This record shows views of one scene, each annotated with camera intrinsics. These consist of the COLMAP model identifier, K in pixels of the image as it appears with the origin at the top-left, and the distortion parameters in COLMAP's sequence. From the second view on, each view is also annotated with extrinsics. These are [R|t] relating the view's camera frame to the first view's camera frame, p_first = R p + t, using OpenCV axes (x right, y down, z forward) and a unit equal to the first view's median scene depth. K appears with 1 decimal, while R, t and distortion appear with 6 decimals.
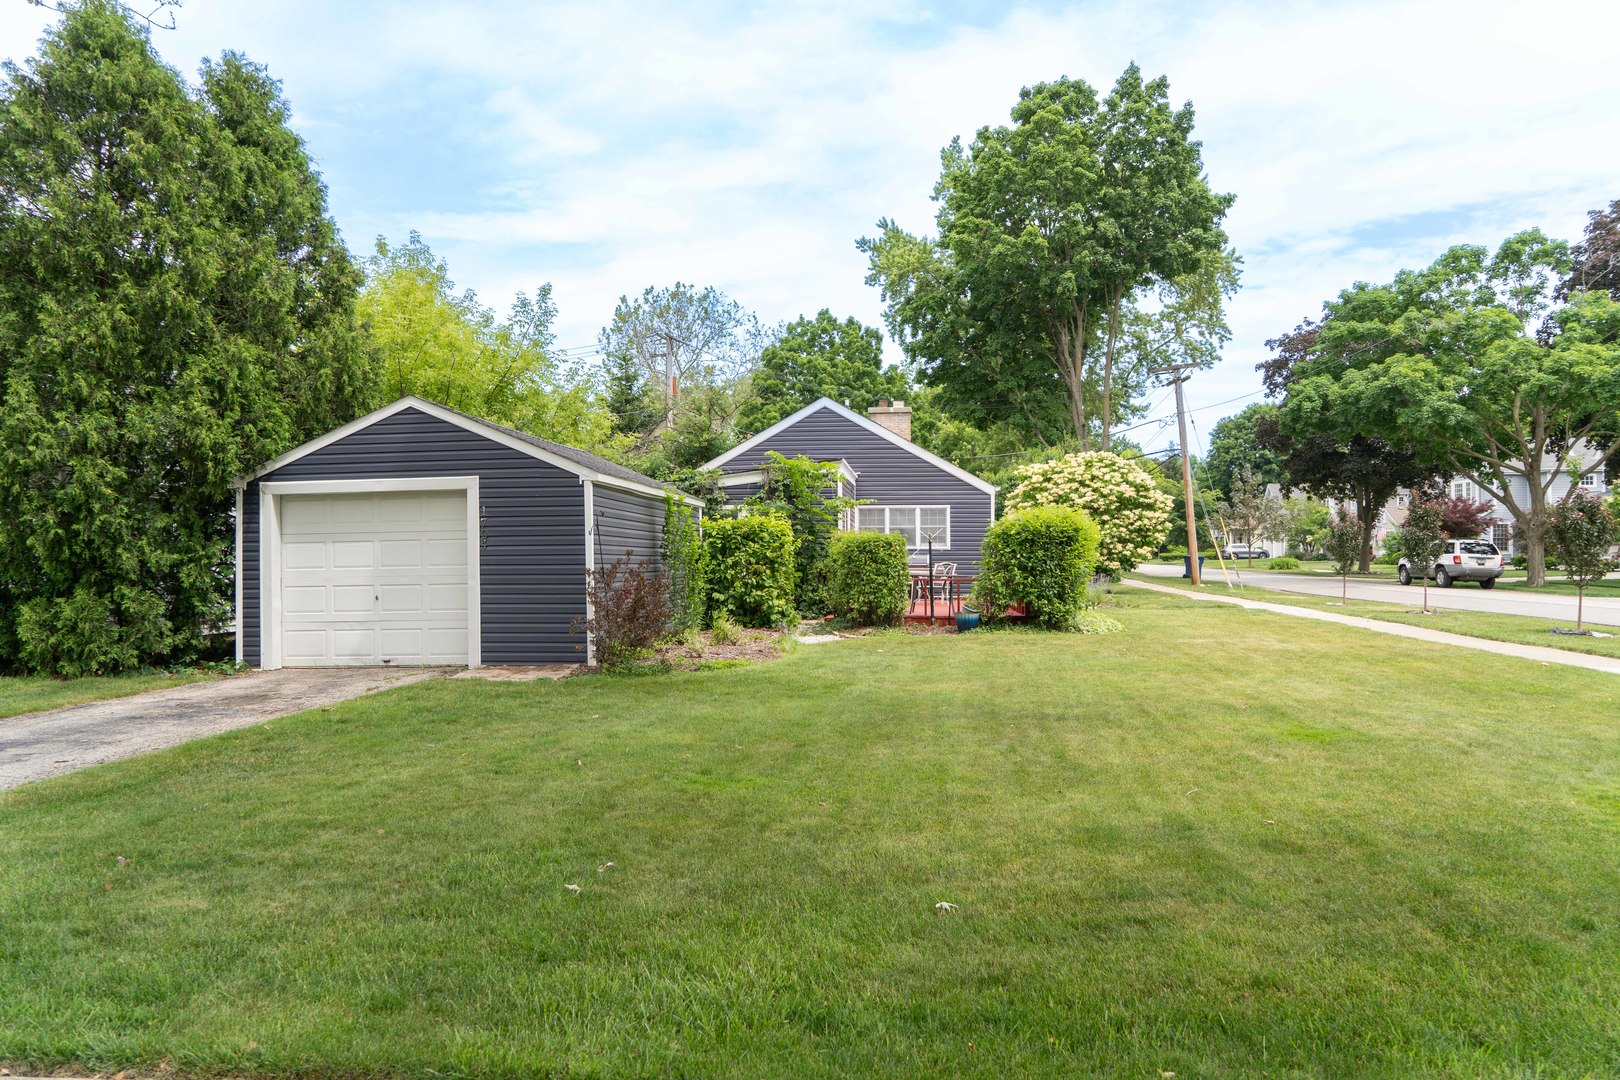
lens RADIAL K [[1086.1, 0, 805.8], [0, 1086.1, 626.6], [0, 0, 1]] dist [-0.019948, 0.003159]
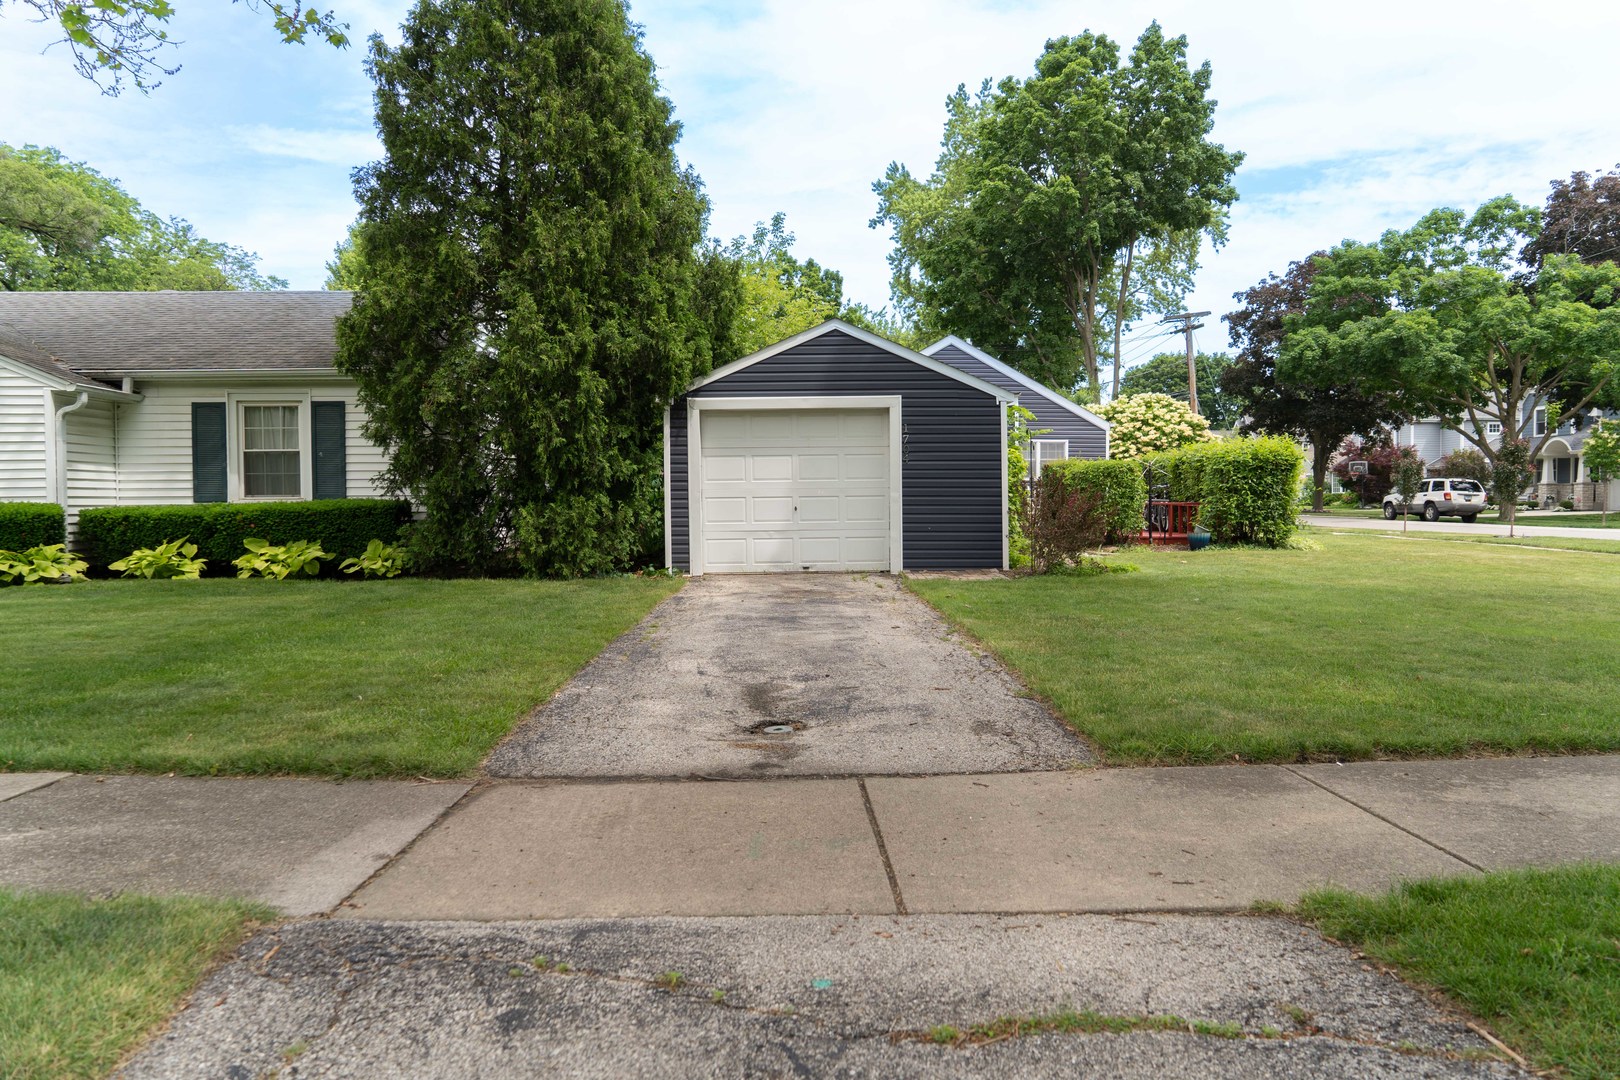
lens RADIAL K [[1068.7, 0, 812.5], [0, 1068.7, 615.8], [0, 0, 1]] dist [-0.001483, -0.001336]
pose [[0.993175, -0.007172, 0.116415, -0.156402], [0.002126, 0.999055, 0.043411, 0.010392], [-0.116616, -0.042867, 0.992252, -0.017993]]
